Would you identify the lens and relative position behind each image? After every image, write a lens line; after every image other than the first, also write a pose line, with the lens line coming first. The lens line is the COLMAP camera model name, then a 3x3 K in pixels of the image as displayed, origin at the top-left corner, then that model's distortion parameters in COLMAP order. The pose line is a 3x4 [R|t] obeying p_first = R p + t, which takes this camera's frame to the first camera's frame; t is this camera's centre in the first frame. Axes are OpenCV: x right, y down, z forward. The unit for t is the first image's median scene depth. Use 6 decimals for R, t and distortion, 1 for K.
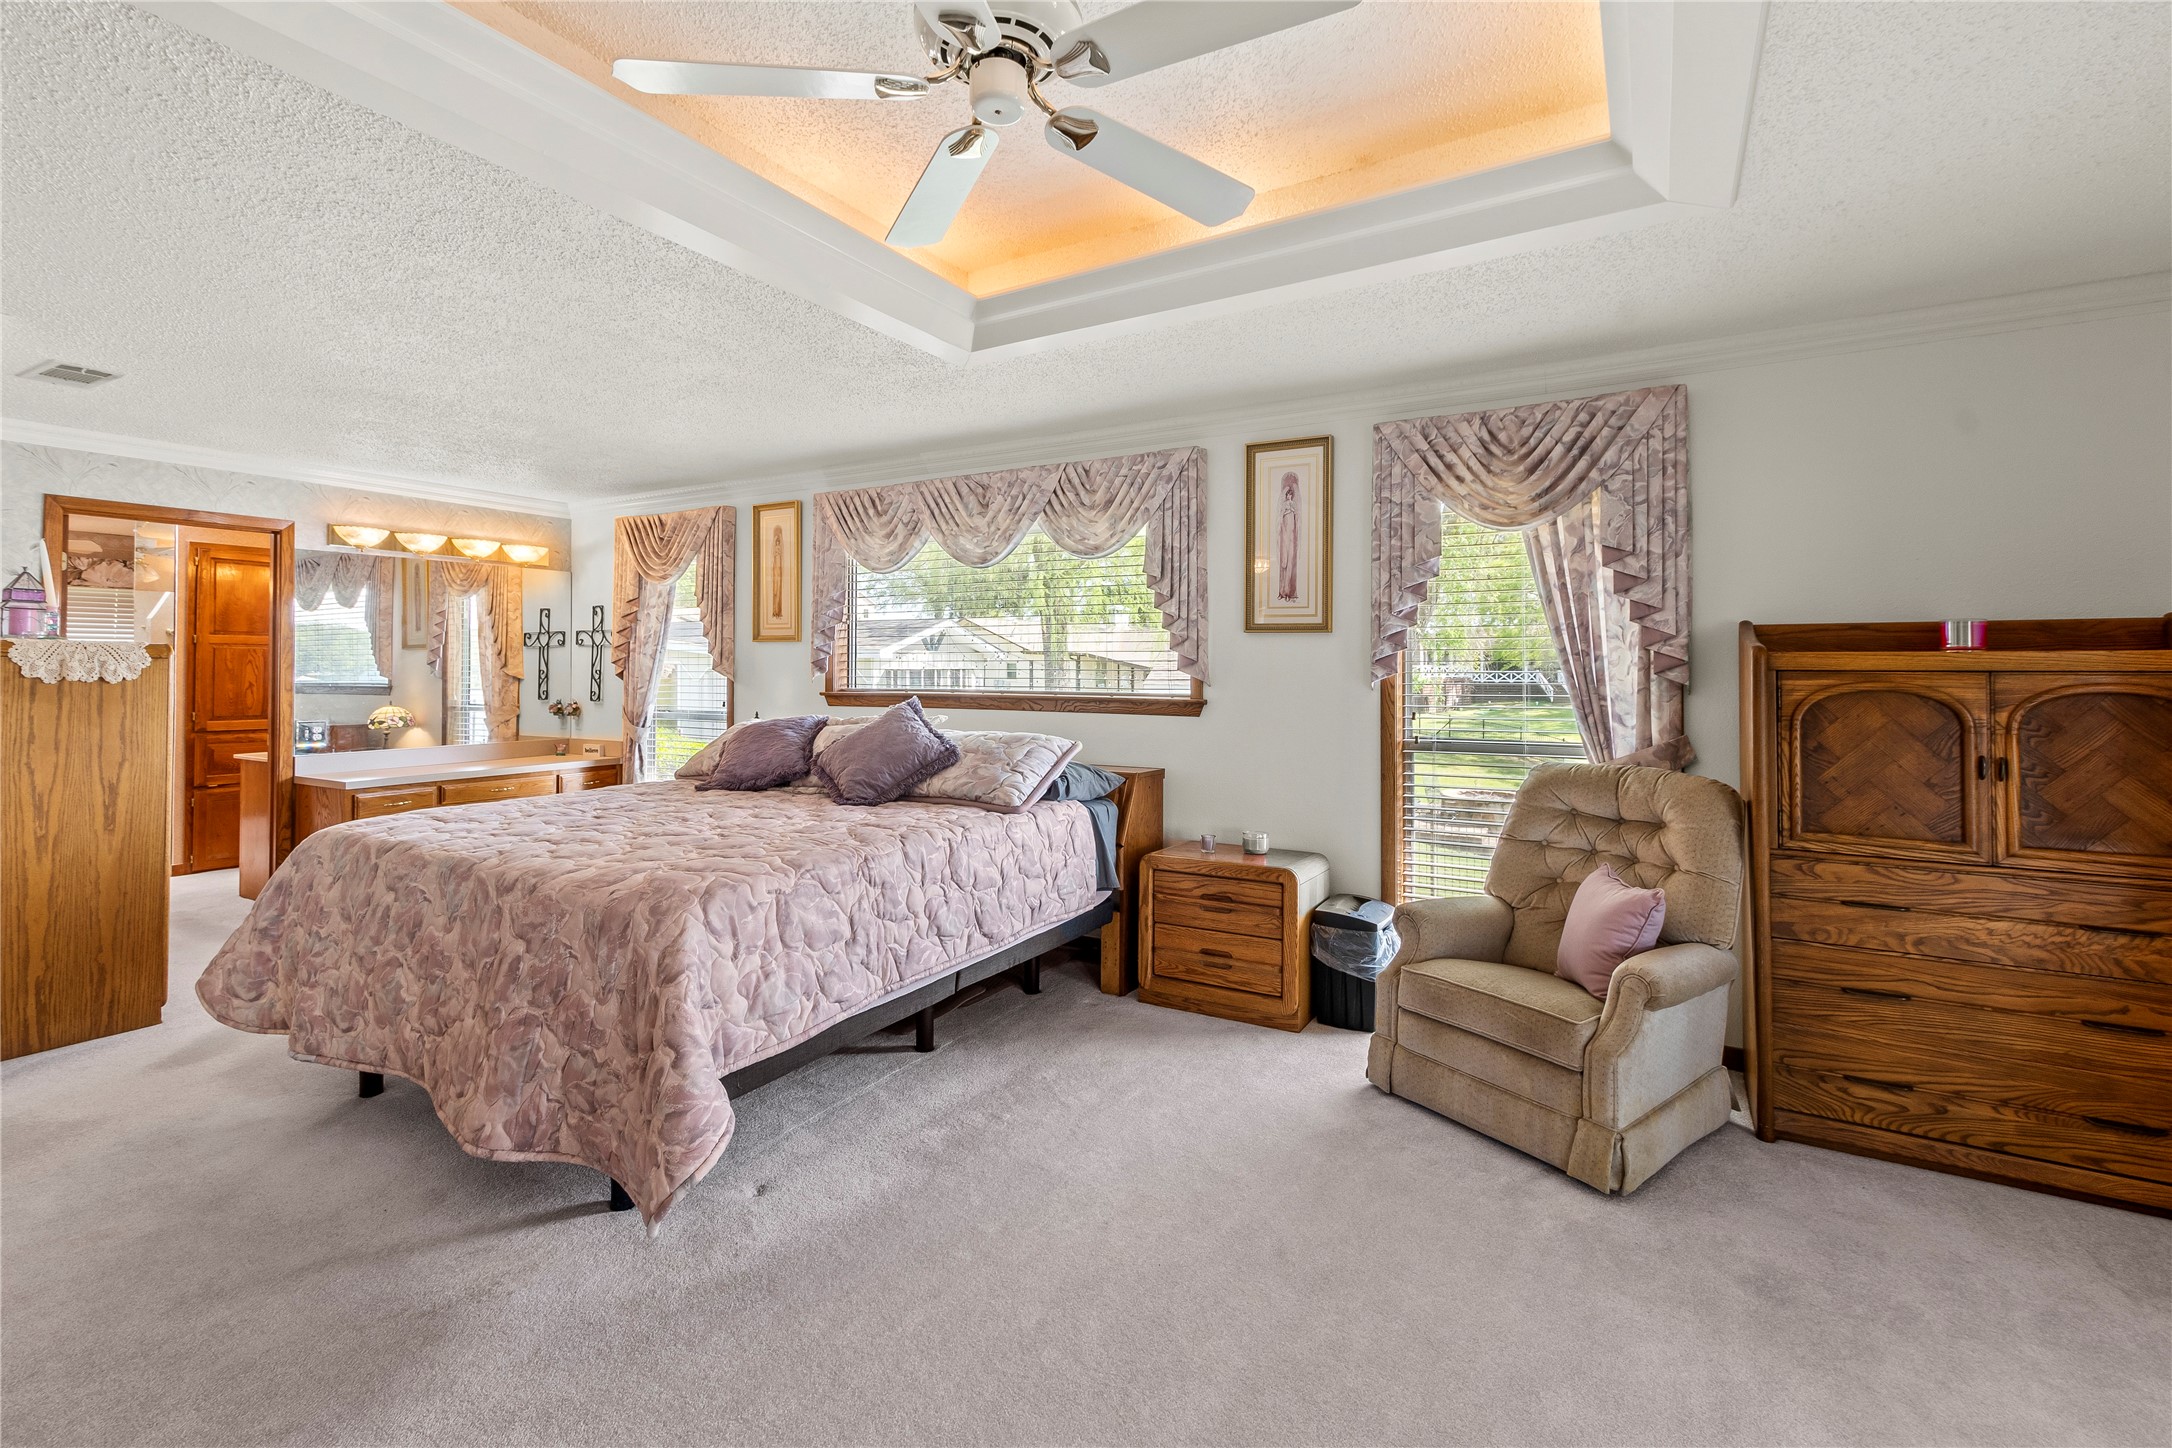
lens RADIAL K [[941.2, 0, 1081.4], [0, 941.2, 659.9], [0, 0, 1]] dist [0.002752, -0.001395]
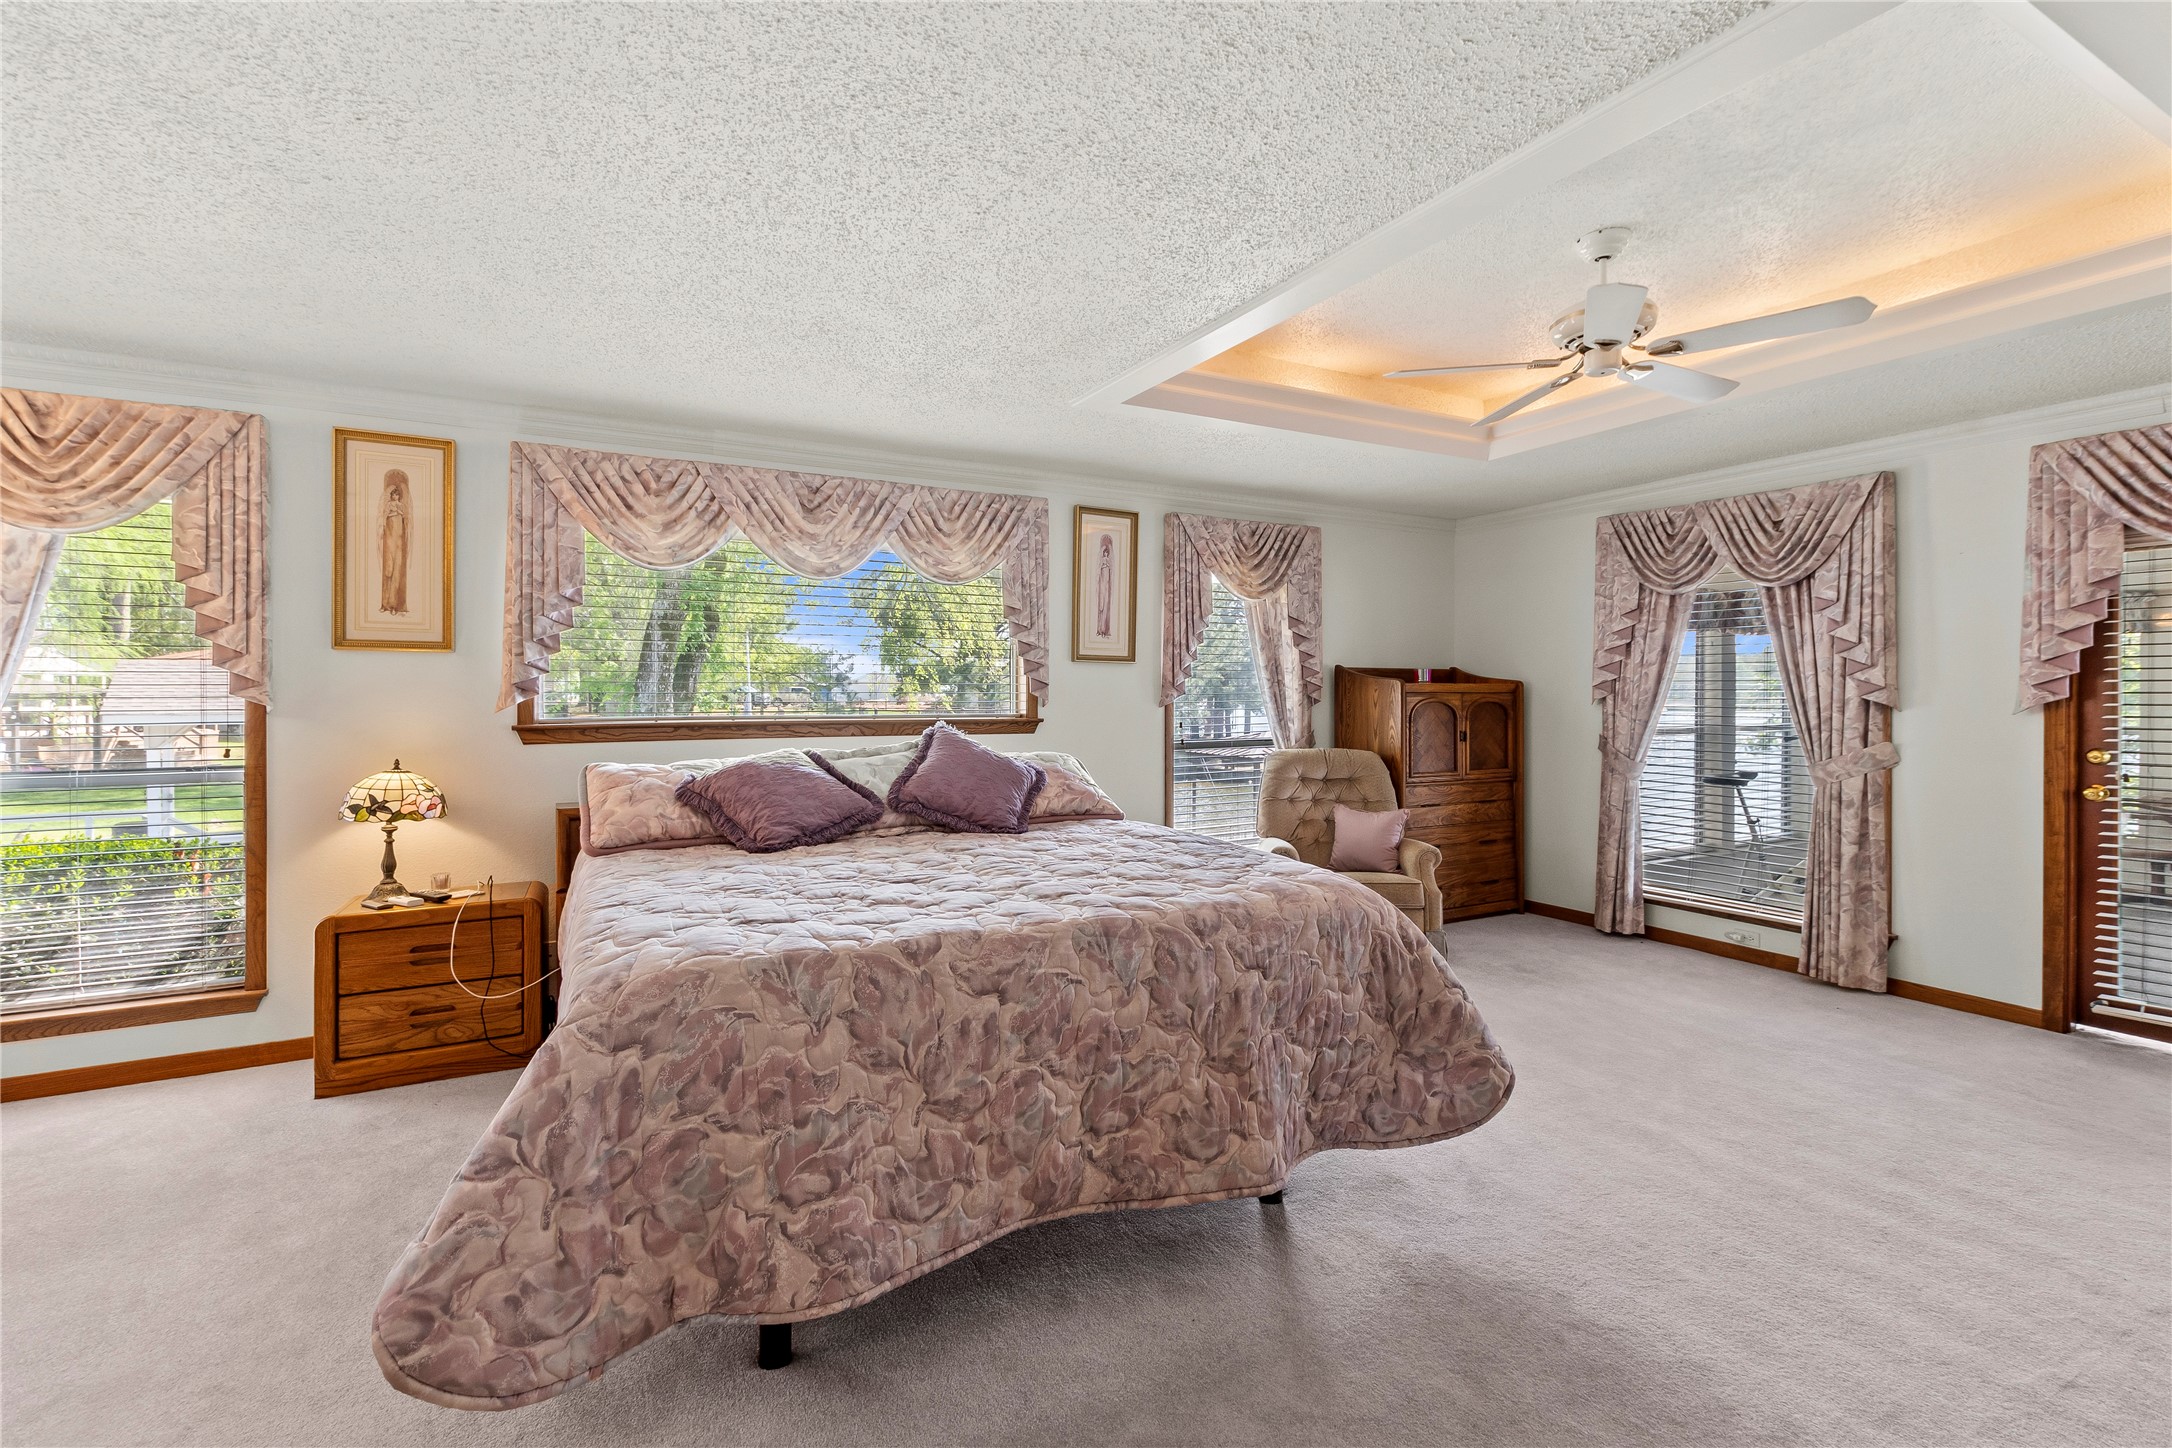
lens RADIAL K [[941.2, 0, 1080.6], [0, 941.2, 705.2], [0, 0, 1]] dist [0.002752, -0.001395]
pose [[0.530987, -0.012554, 0.847287, -0.970832], [-0.005000, 0.999826, 0.017948, 0.005526], [-0.847365, -0.013766, 0.530832, 0.409428]]
